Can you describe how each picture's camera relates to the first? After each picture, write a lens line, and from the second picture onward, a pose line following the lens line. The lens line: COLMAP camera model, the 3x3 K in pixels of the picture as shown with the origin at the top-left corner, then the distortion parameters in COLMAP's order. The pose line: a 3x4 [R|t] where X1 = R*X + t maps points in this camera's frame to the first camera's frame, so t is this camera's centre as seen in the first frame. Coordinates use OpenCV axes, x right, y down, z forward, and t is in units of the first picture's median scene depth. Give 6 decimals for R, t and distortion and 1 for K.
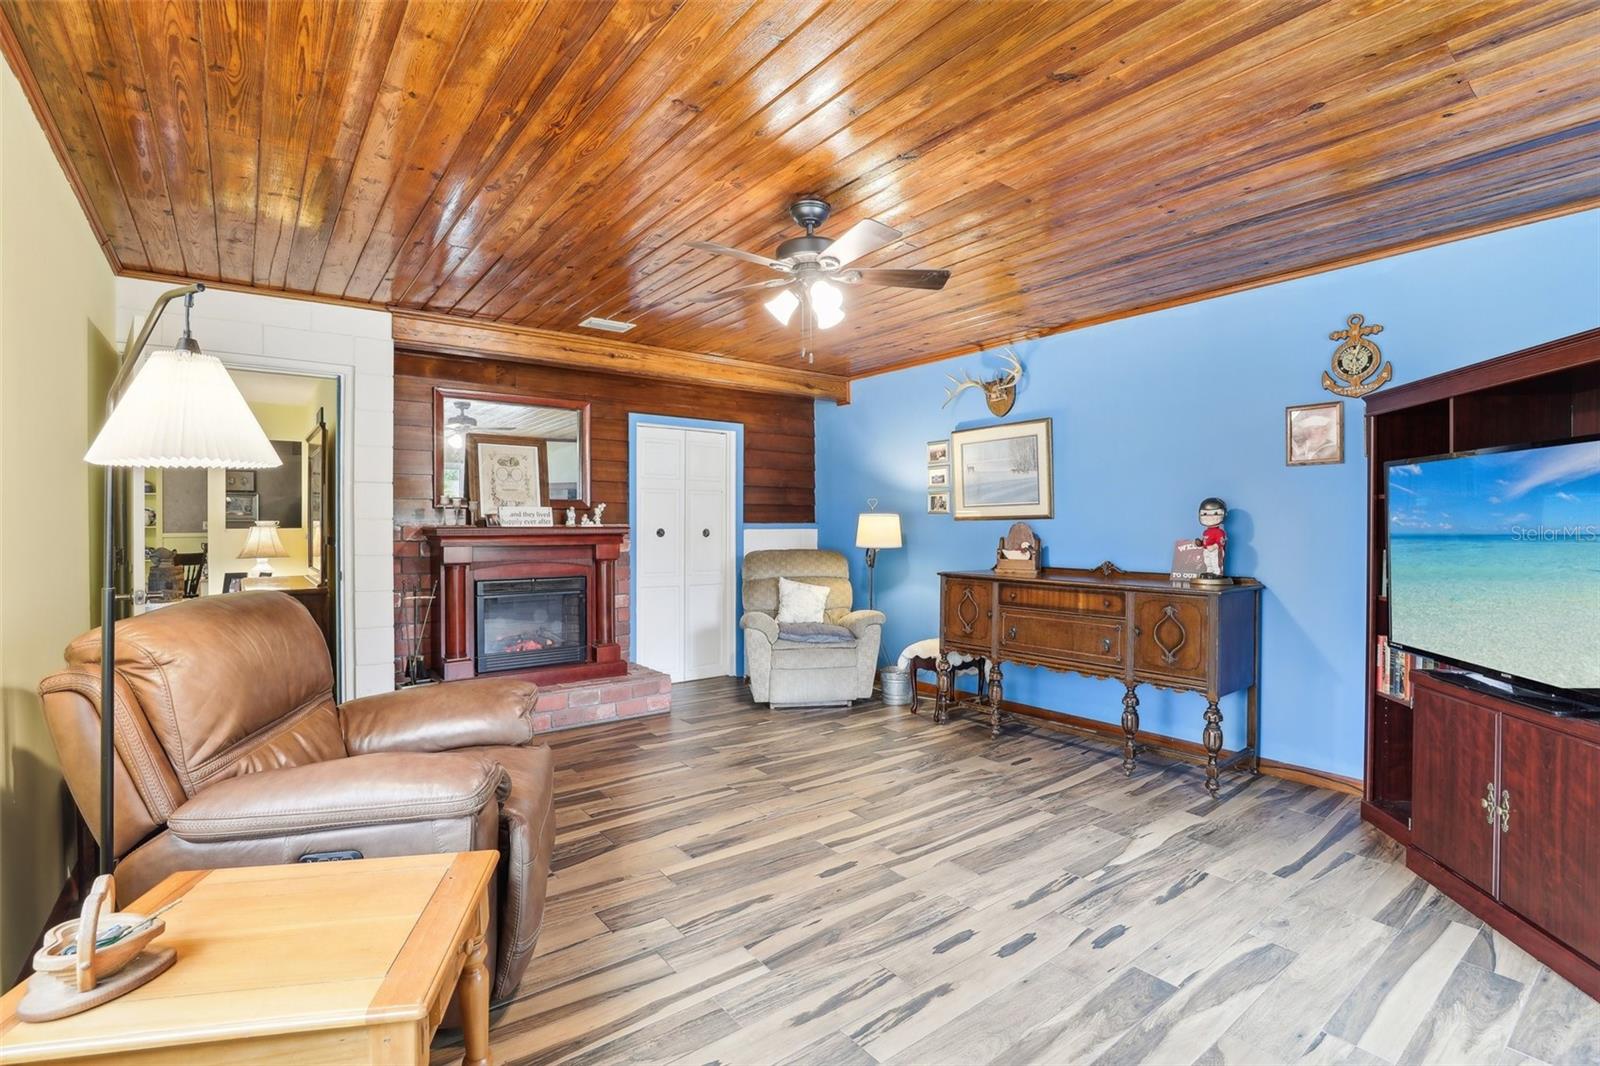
lens RADIAL K [[744.8, 0, 813.9], [0, 744.8, 525.3], [0, 0, 1]] dist [-0.030910, 0.004776]
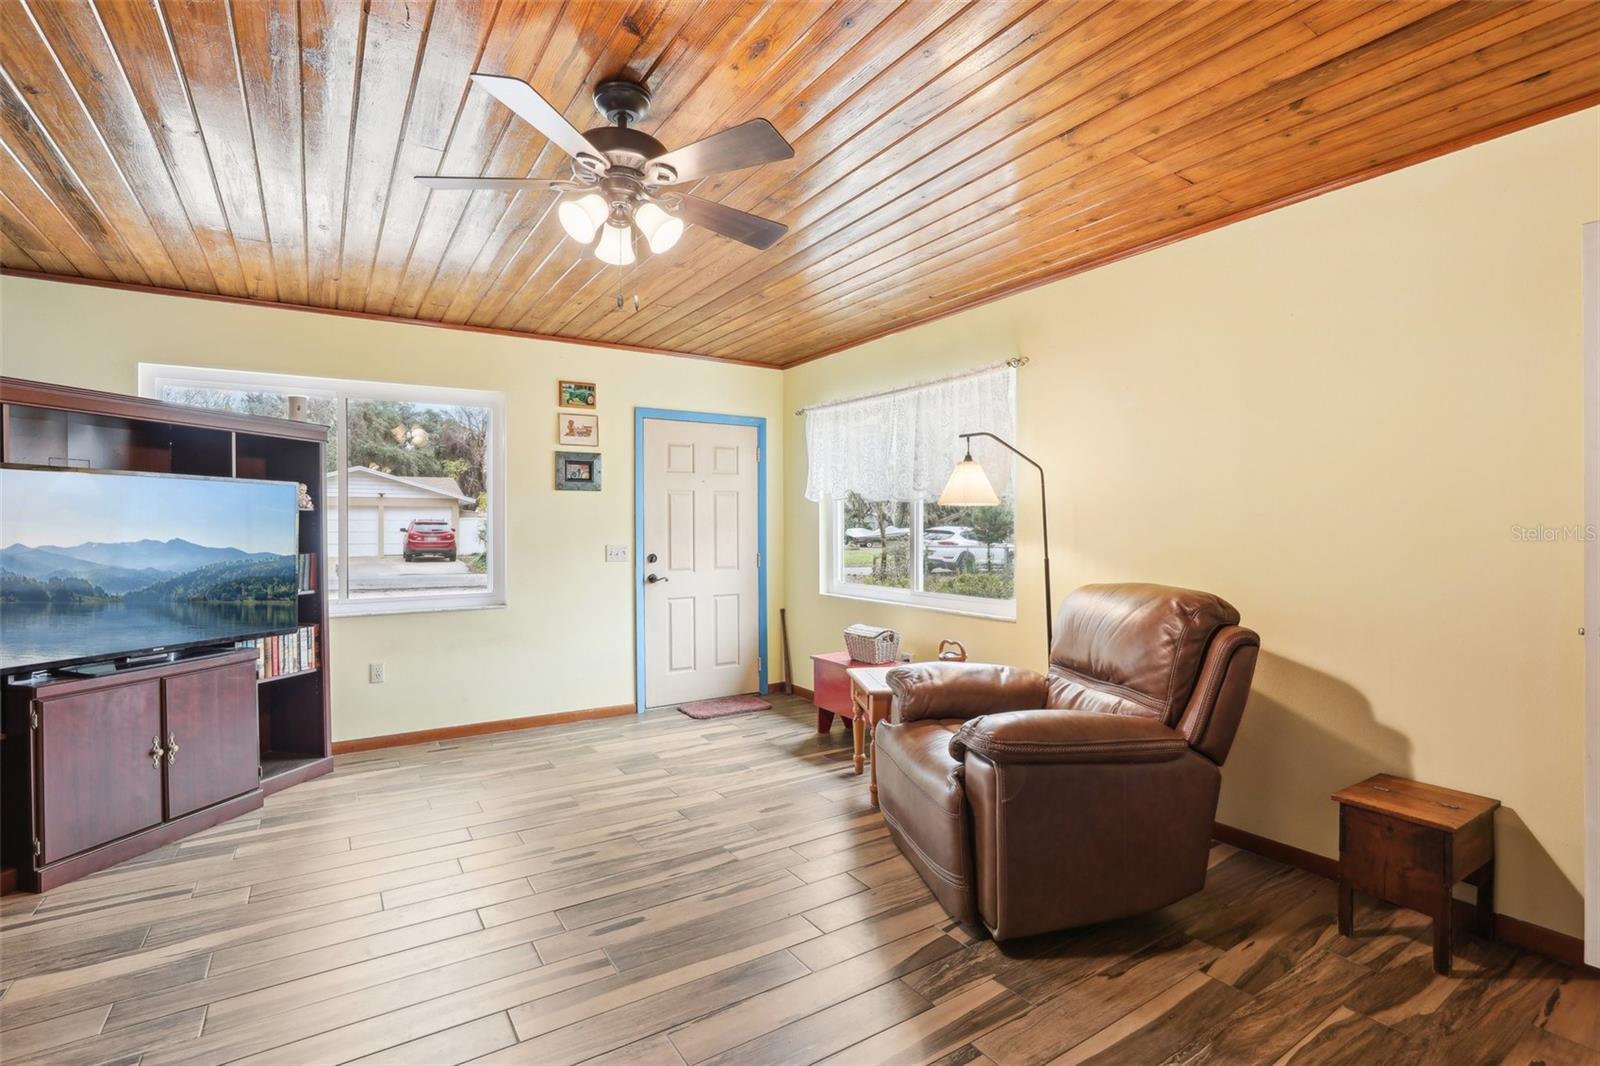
lens RADIAL K [[744.8, 0, 800.9], [0, 744.8, 528.8], [0, 0, 1]] dist [-0.030910, 0.004776]
pose [[-0.996177, 0.006202, 0.087140, -0.193710], [0.006417, 0.999977, 0.002194, -0.003570], [-0.087124, 0.002745, -0.996194, 1.377247]]
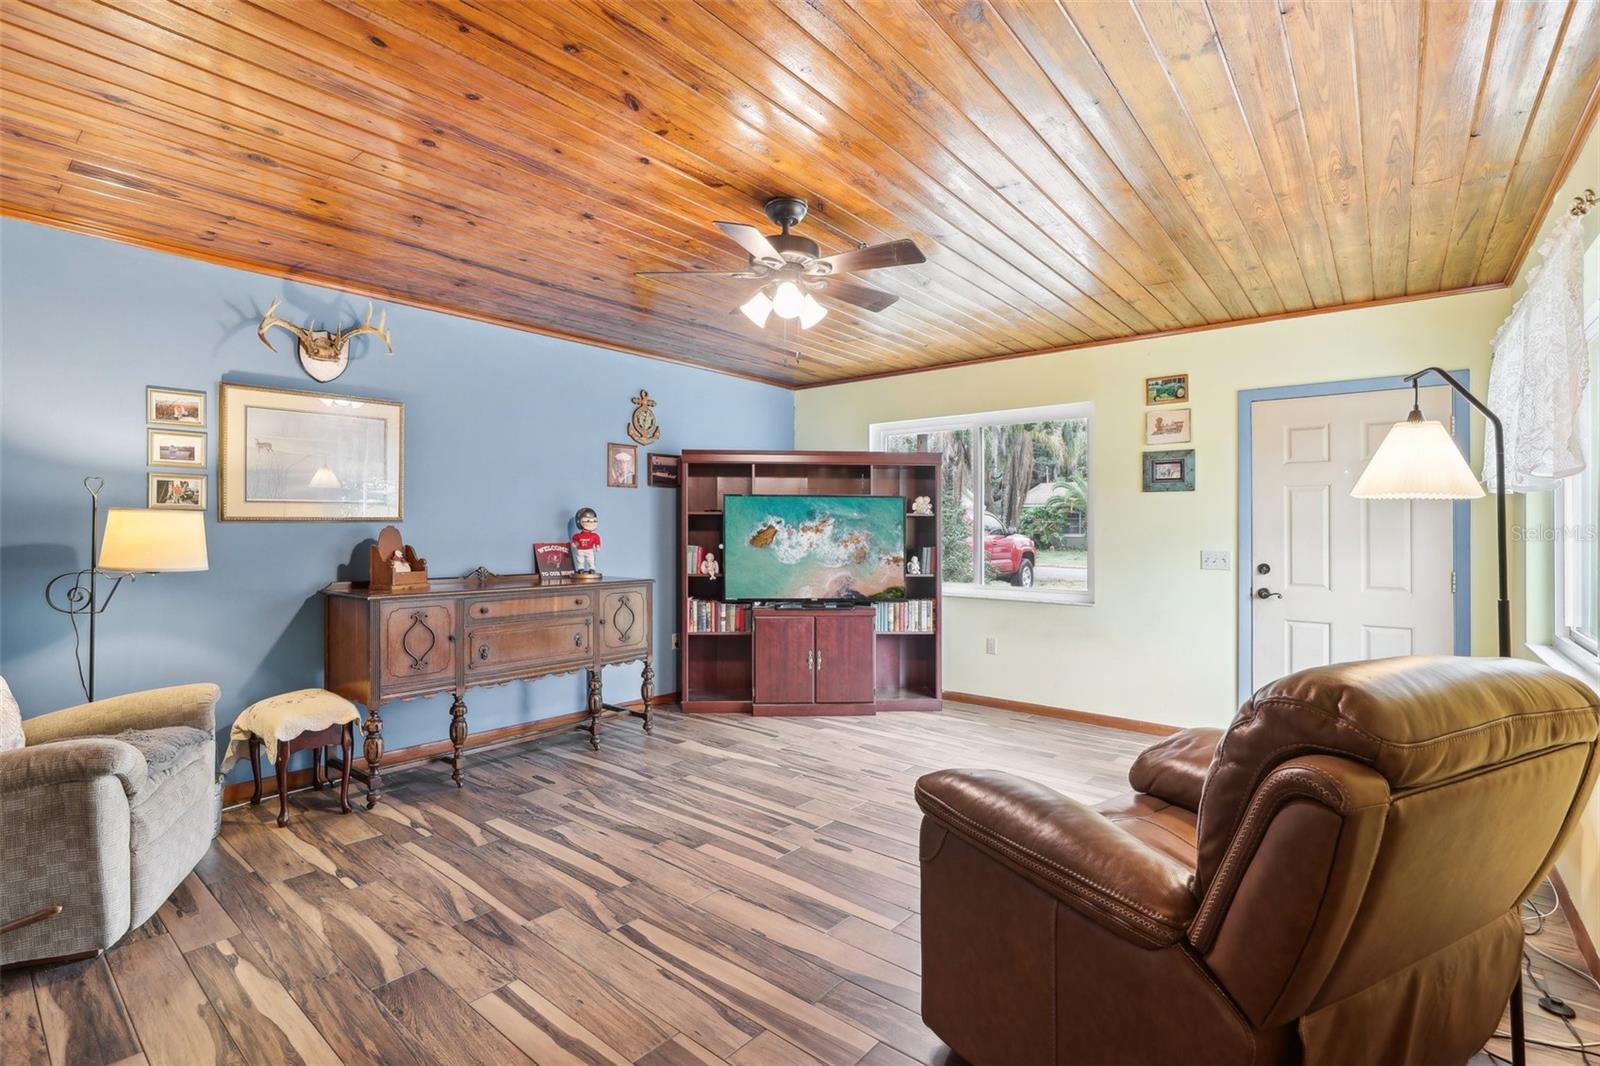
lens RADIAL K [[744.8, 0, 788.4], [0, 744.8, 530.0], [0, 0, 1]] dist [-0.030910, 0.004776]
pose [[-0.206793, -0.002690, 0.978381, -0.770736], [-0.005991, 0.999981, 0.001483, -0.004922], [-0.978366, -0.005555, -0.206805, 0.966391]]
